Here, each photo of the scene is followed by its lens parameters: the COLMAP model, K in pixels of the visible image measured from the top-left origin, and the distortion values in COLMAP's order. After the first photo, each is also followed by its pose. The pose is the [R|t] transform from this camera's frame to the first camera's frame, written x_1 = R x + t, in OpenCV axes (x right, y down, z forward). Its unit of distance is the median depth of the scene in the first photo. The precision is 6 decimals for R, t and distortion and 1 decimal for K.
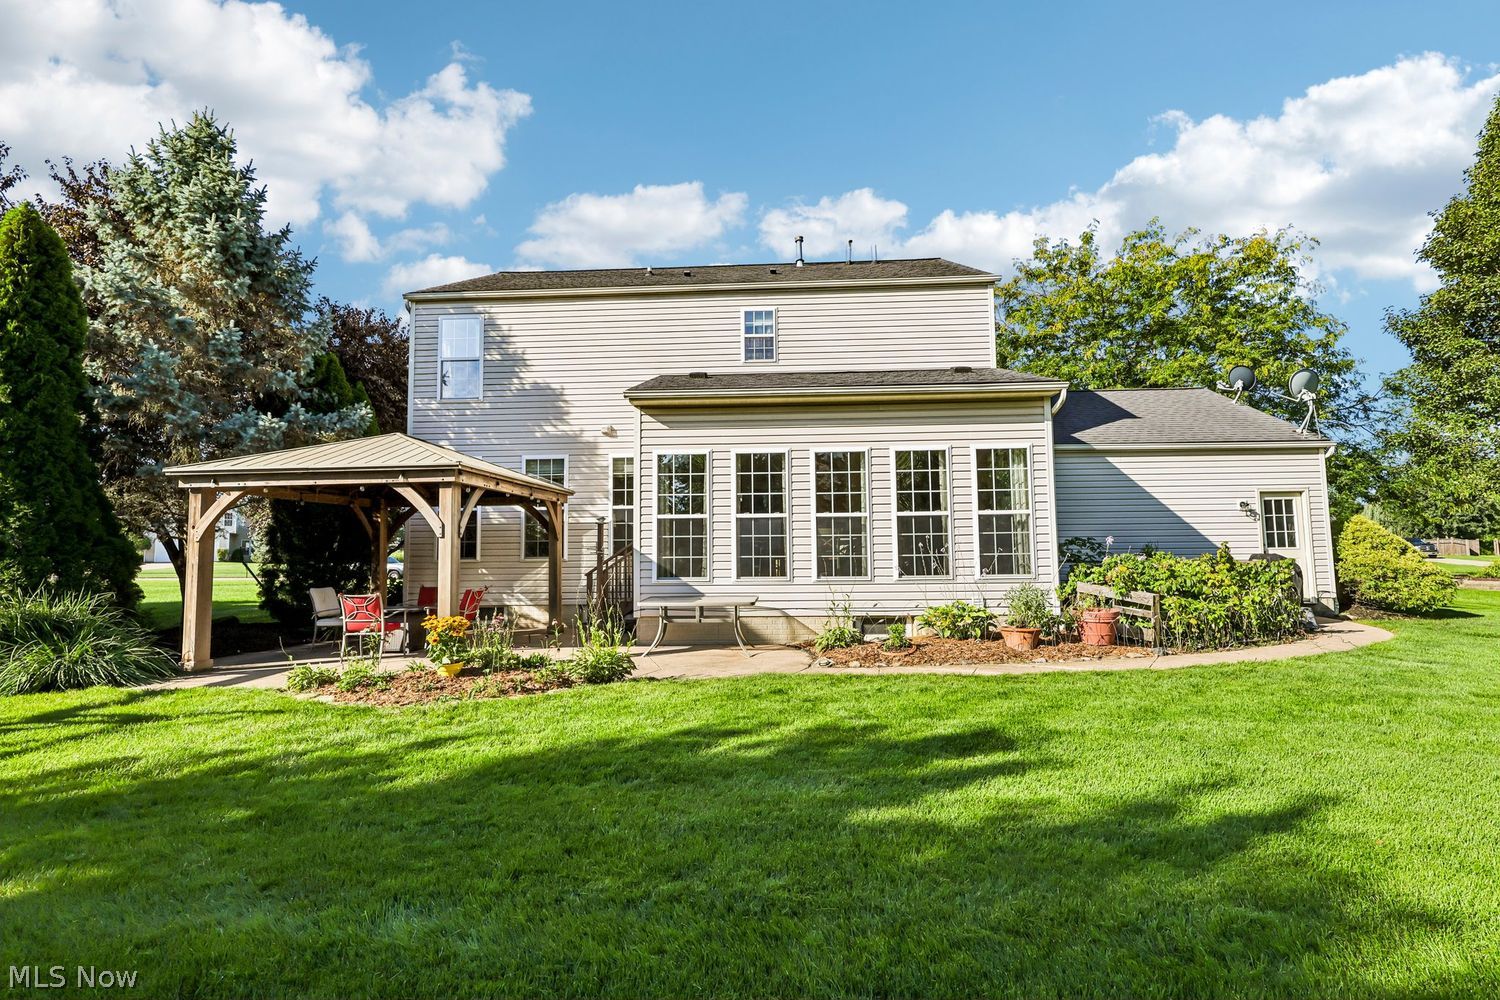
lens RADIAL K [[691.3, 0, 748.7], [0, 691.3, 503.8], [0, 0, 1]] dist [0.000868, 0.000878]
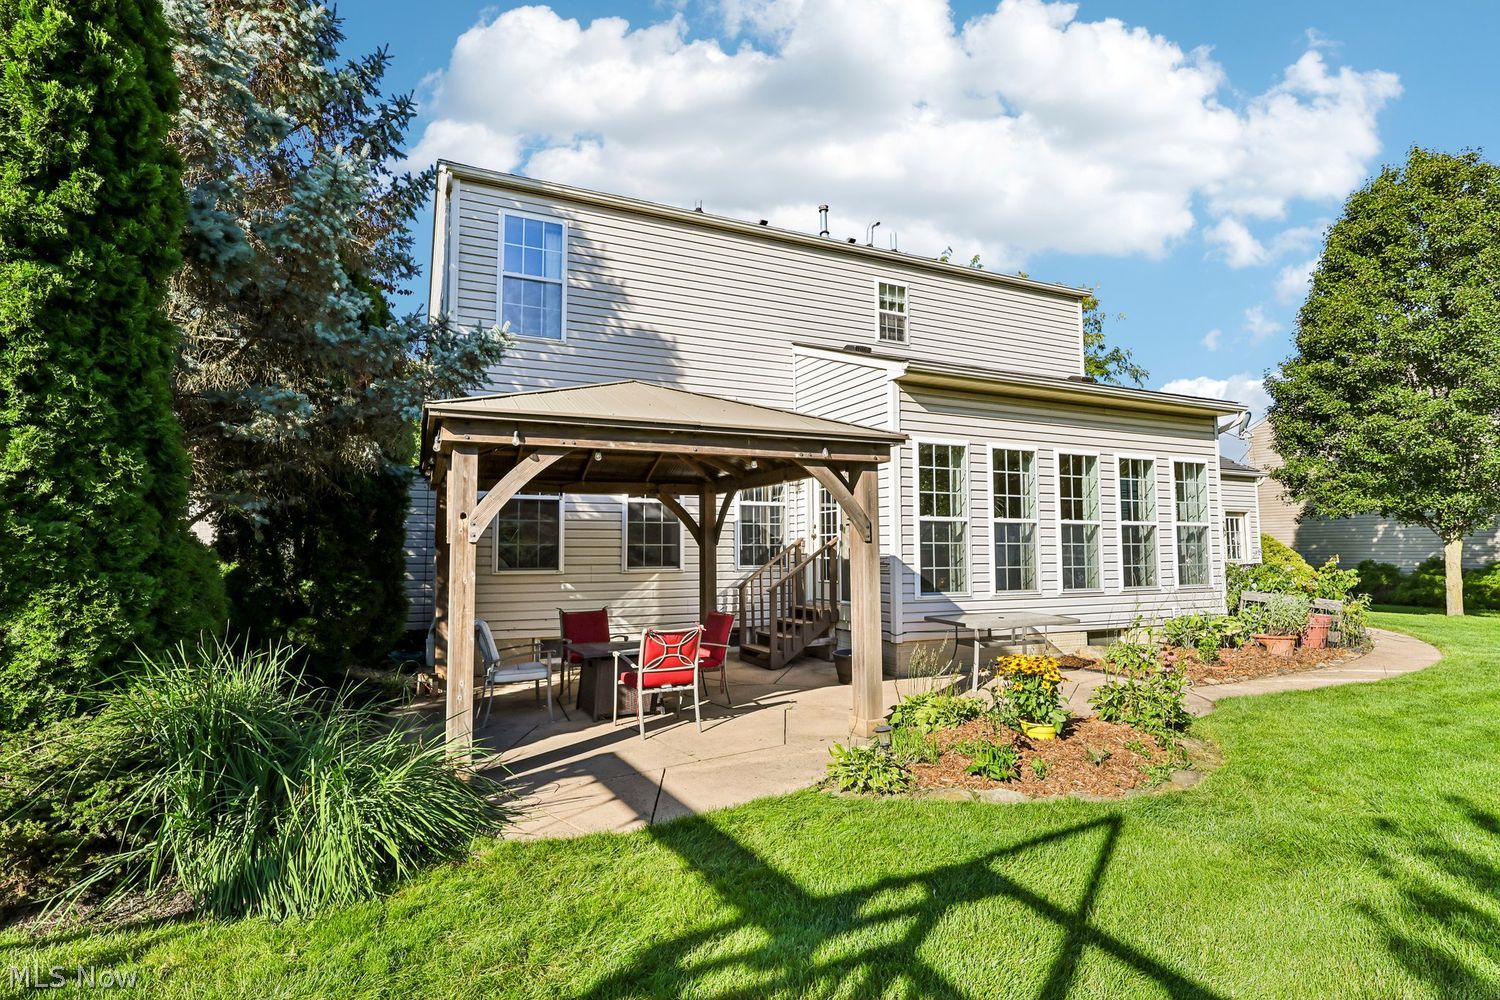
lens RADIAL K [[745.3, 0, 749.0], [0, 745.3, 499.3], [0, 0, 1]] dist [0.000782, -0.000418]
pose [[0.884697, 0.041463, 0.464318, -0.718426], [-0.038551, 0.999132, -0.015769, 0.017740], [-0.464569, -0.003949, 0.885528, 0.312250]]
